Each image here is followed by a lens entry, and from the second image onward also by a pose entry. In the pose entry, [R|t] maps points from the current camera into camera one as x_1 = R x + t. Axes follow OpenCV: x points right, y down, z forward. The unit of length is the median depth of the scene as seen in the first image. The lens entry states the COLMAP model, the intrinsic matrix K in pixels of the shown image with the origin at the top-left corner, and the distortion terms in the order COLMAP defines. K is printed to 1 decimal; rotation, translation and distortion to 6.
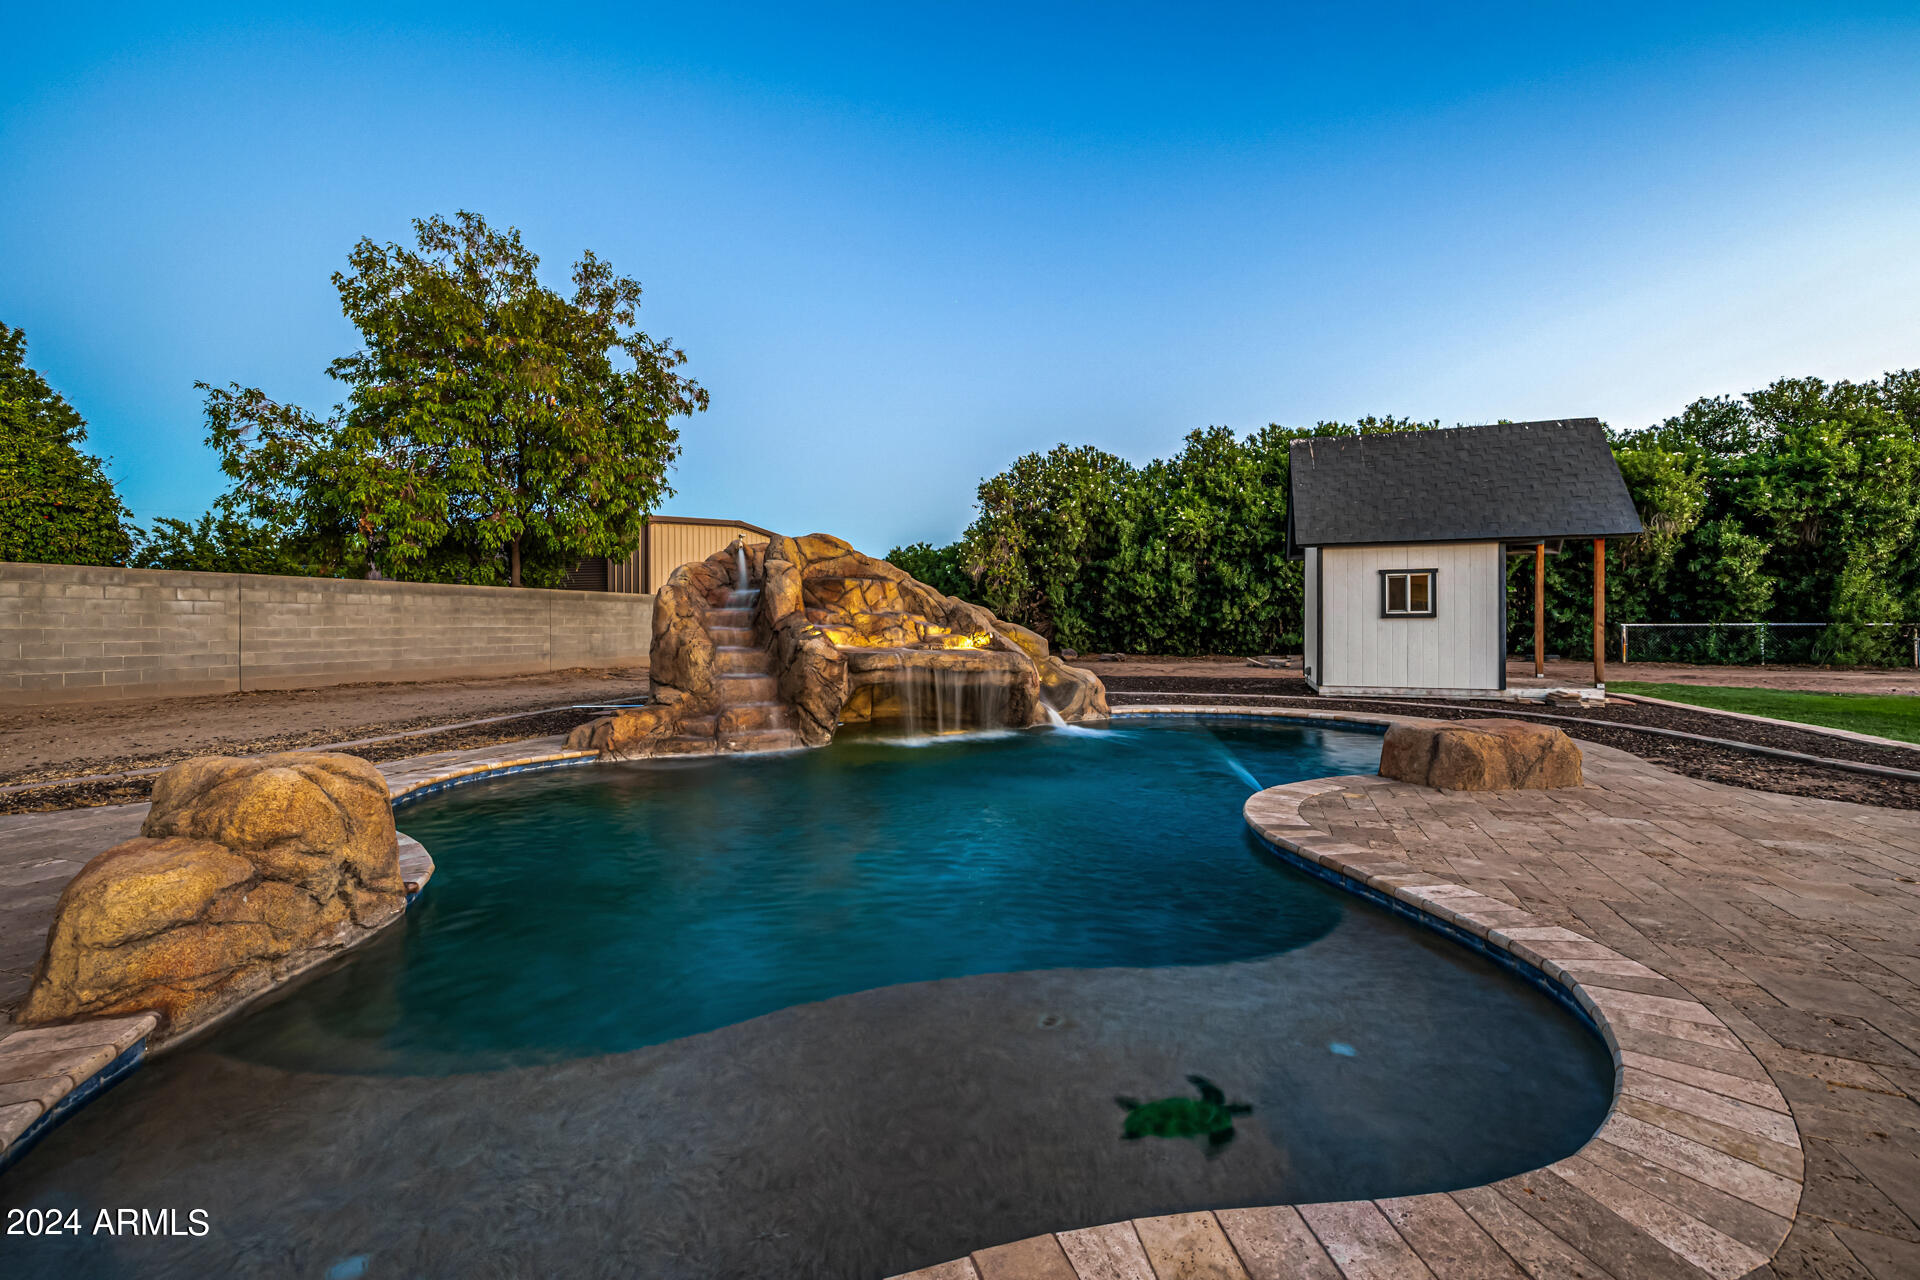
lens RADIAL K [[808.2, 0, 953.4], [0, 808.2, 628.5], [0, 0, 1]] dist [0.002093, -0.000035]
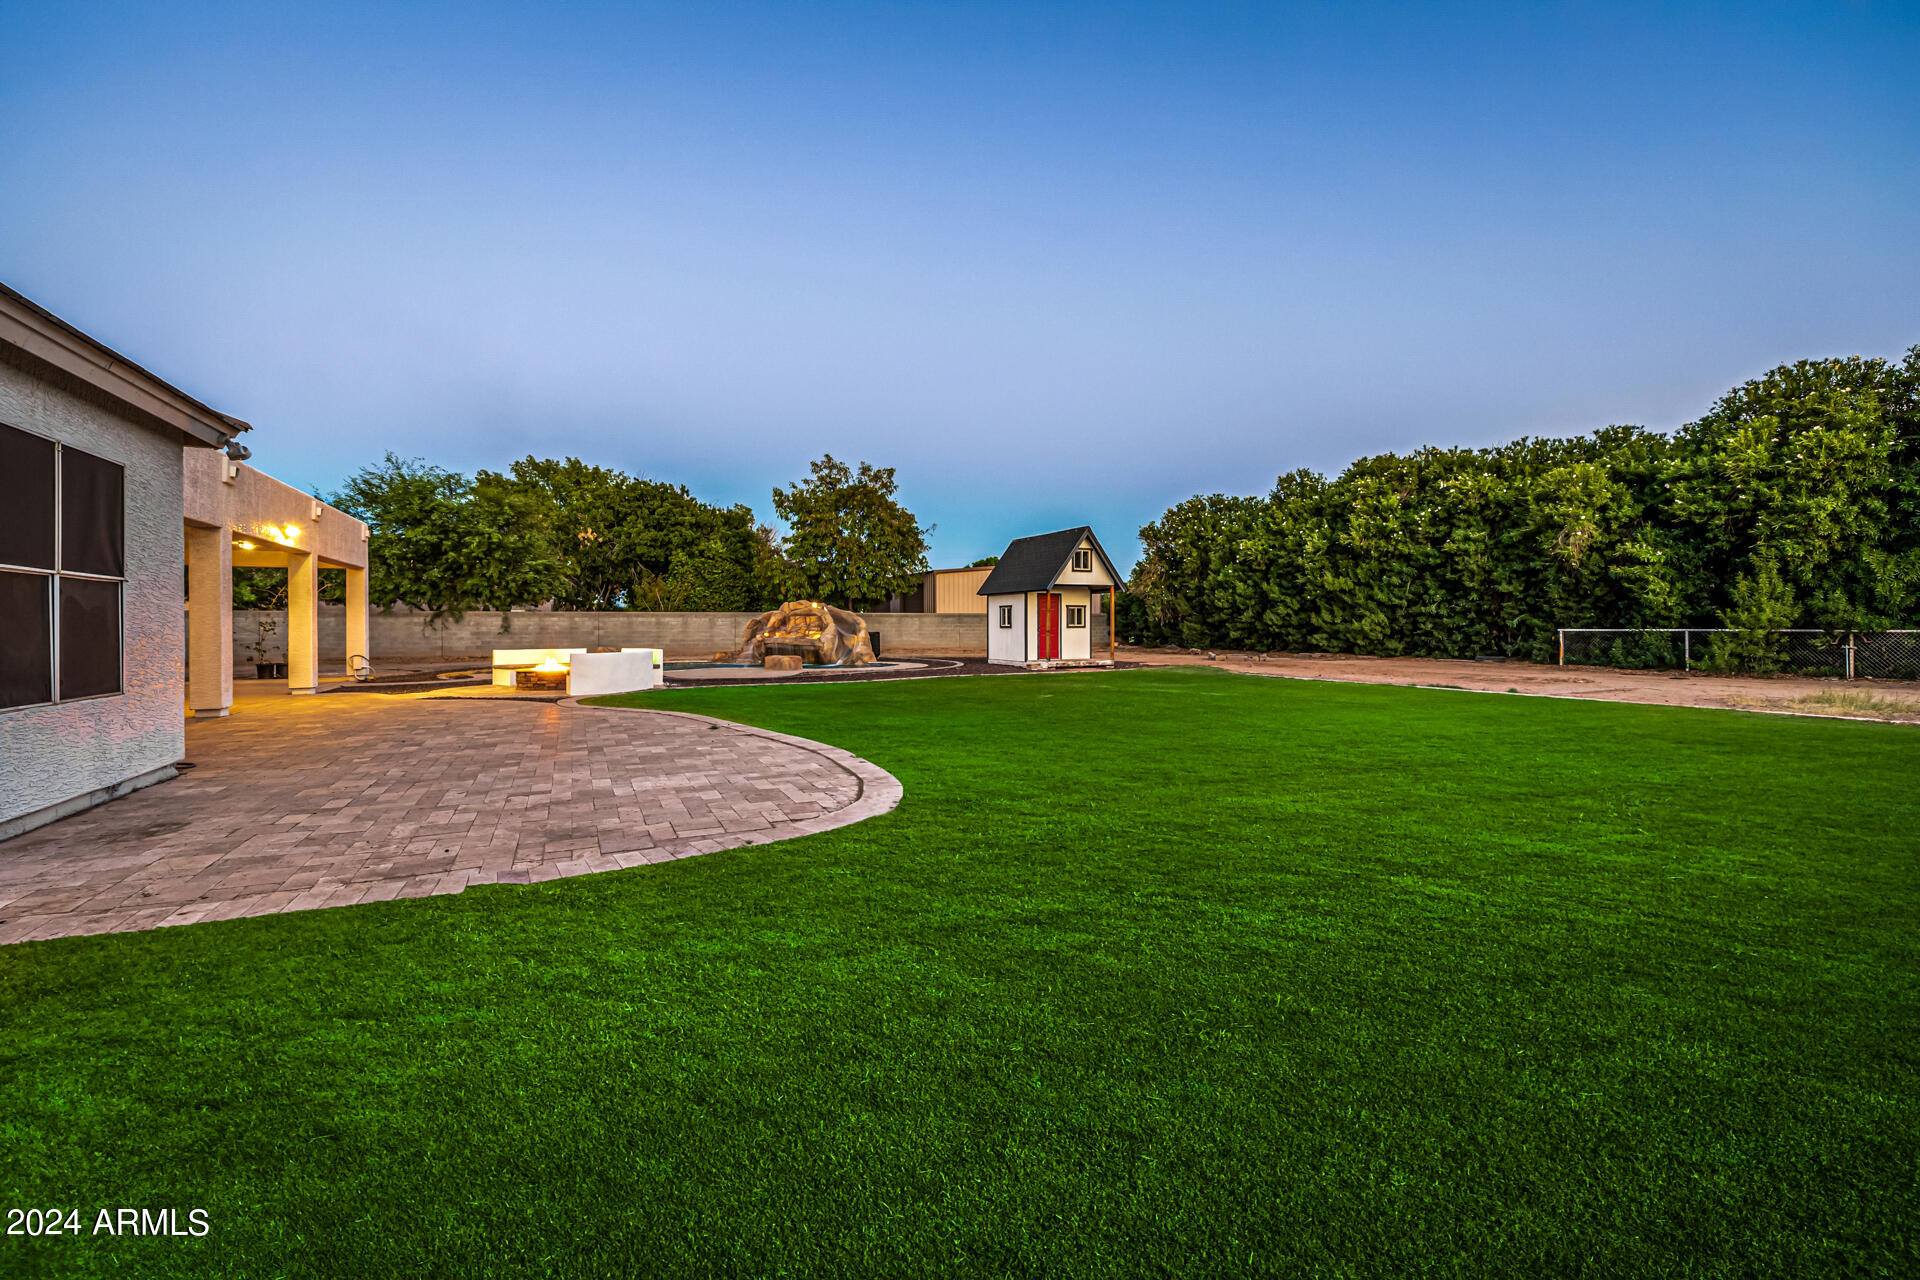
lens RADIAL K [[808.2, 0, 955.7], [0, 808.2, 625.7], [0, 0, 1]] dist [0.002093, -0.000035]
pose [[0.714526, 0.000182, -0.699609, 1.308610], [-0.000491, 1.000000, -0.000242, -0.011820], [0.699609, 0.000517, 0.714526, -0.423208]]
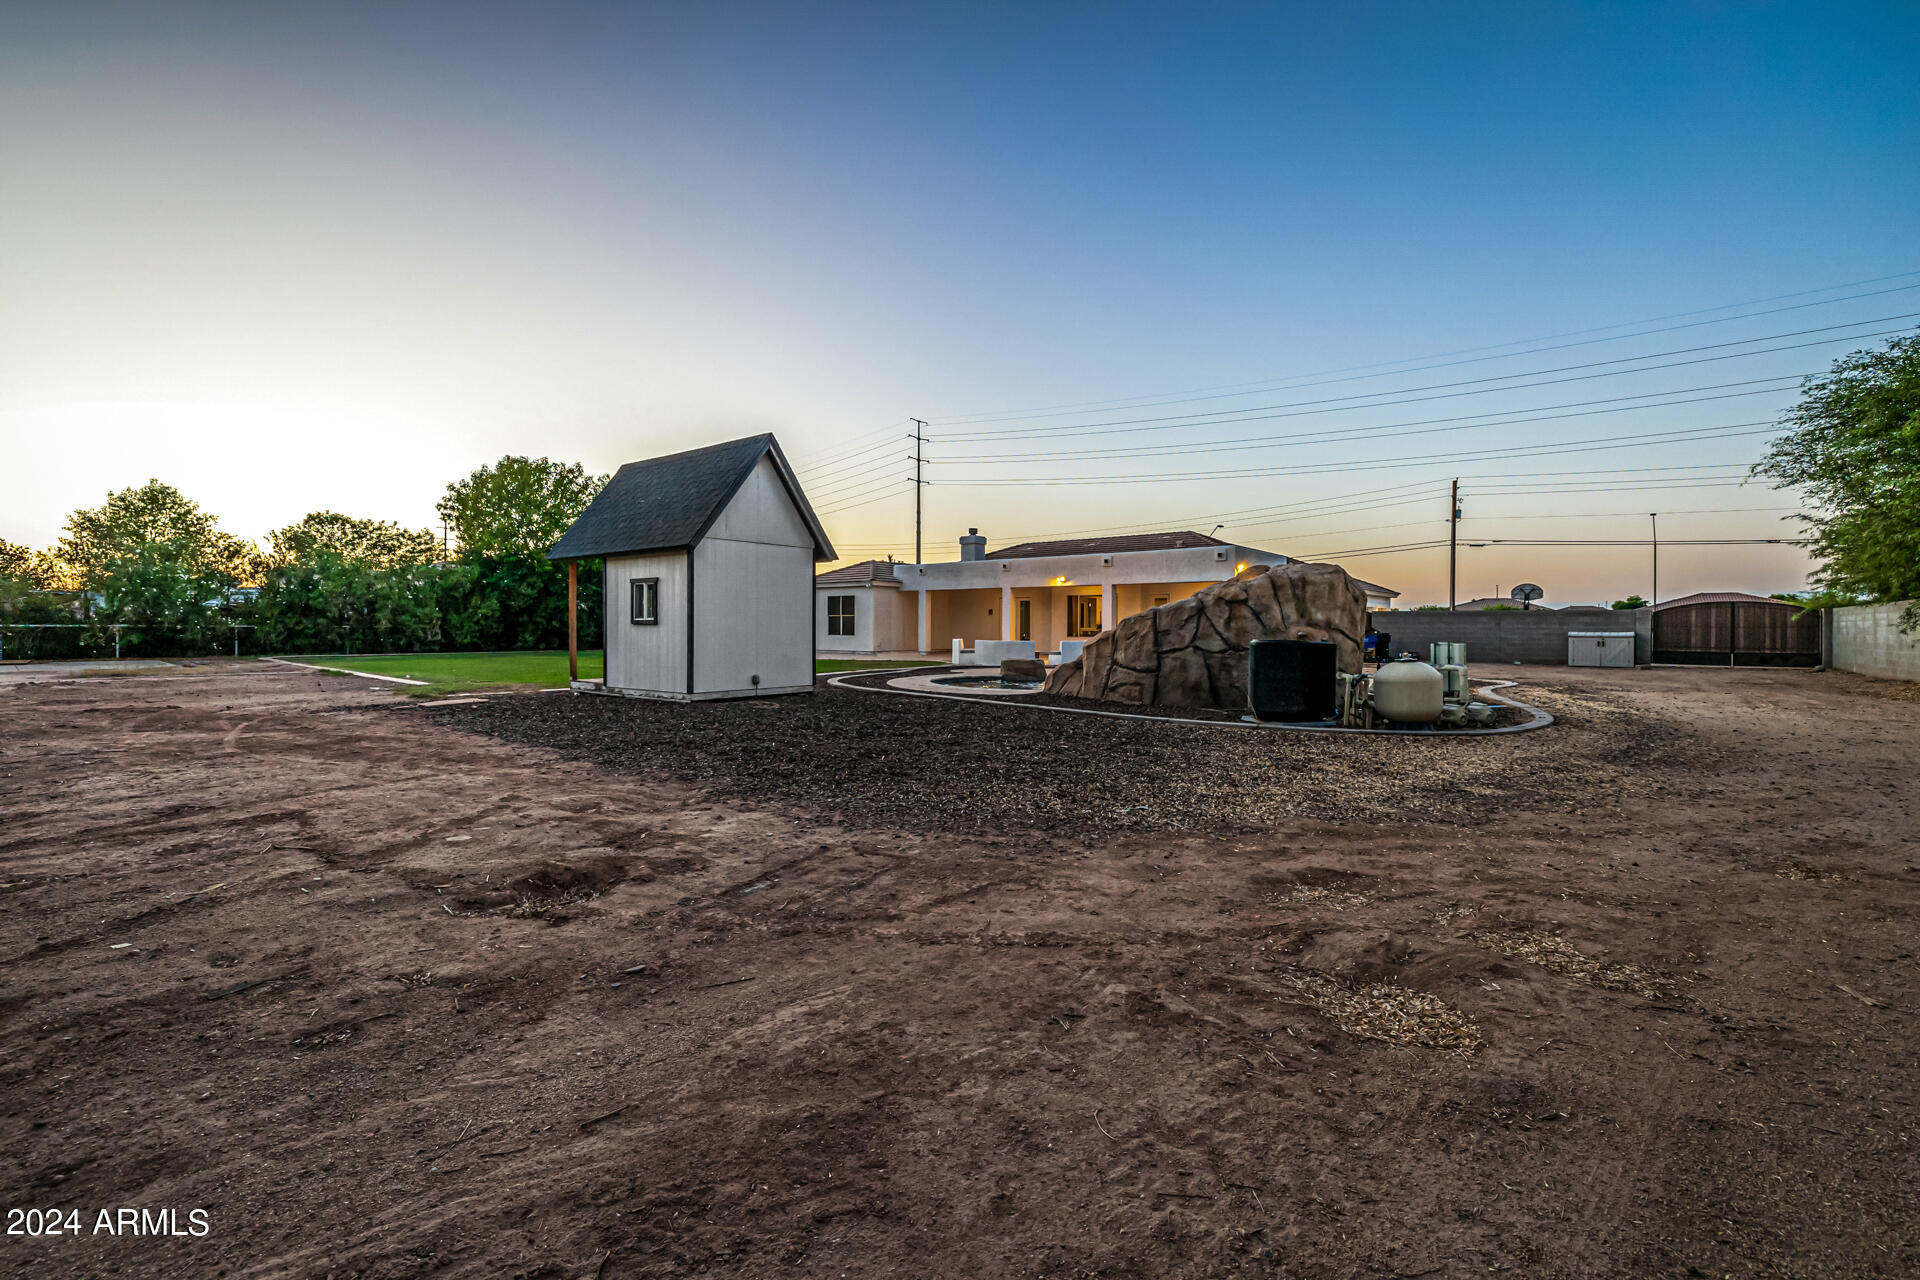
lens RADIAL K [[808.2, 0, 954.3], [0, 808.2, 625.7], [0, 0, 1]] dist [0.002093, -0.000035]
pose [[-0.944683, -0.002172, 0.327978, -0.069917], [-0.002185, 0.999998, 0.000331, -0.007923], [-0.327978, -0.000404, -0.944685, 1.361753]]
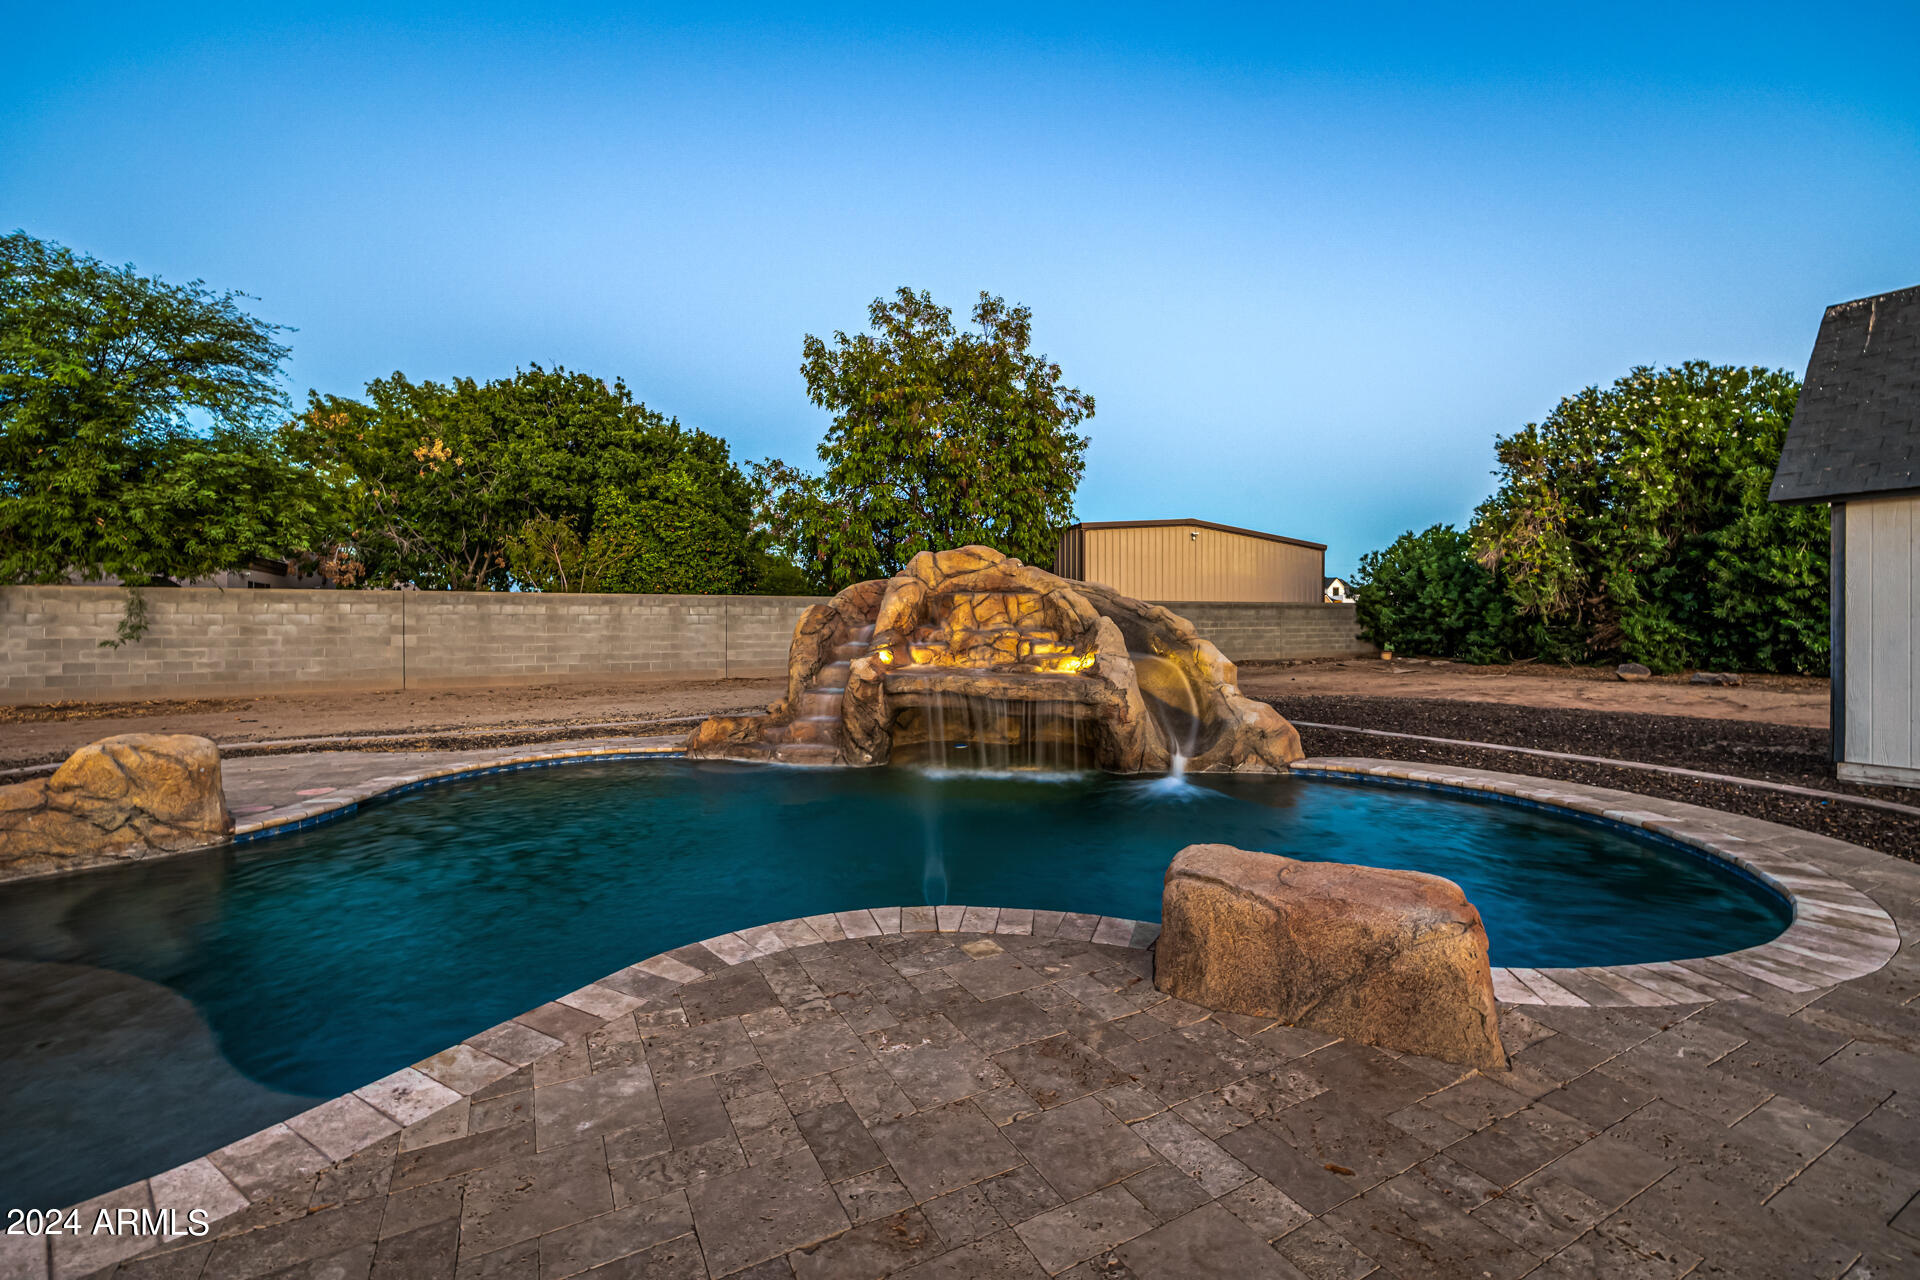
lens RADIAL K [[808.2, 0, 950.8], [0, 808.2, 622.6], [0, 0, 1]] dist [0.002093, -0.000035]
pose [[0.746828, 0.000704, -0.665017, 0.252917], [-0.001467, 0.999999, -0.000589, -0.013499], [0.665015, 0.001415, 0.746828, 0.143136]]
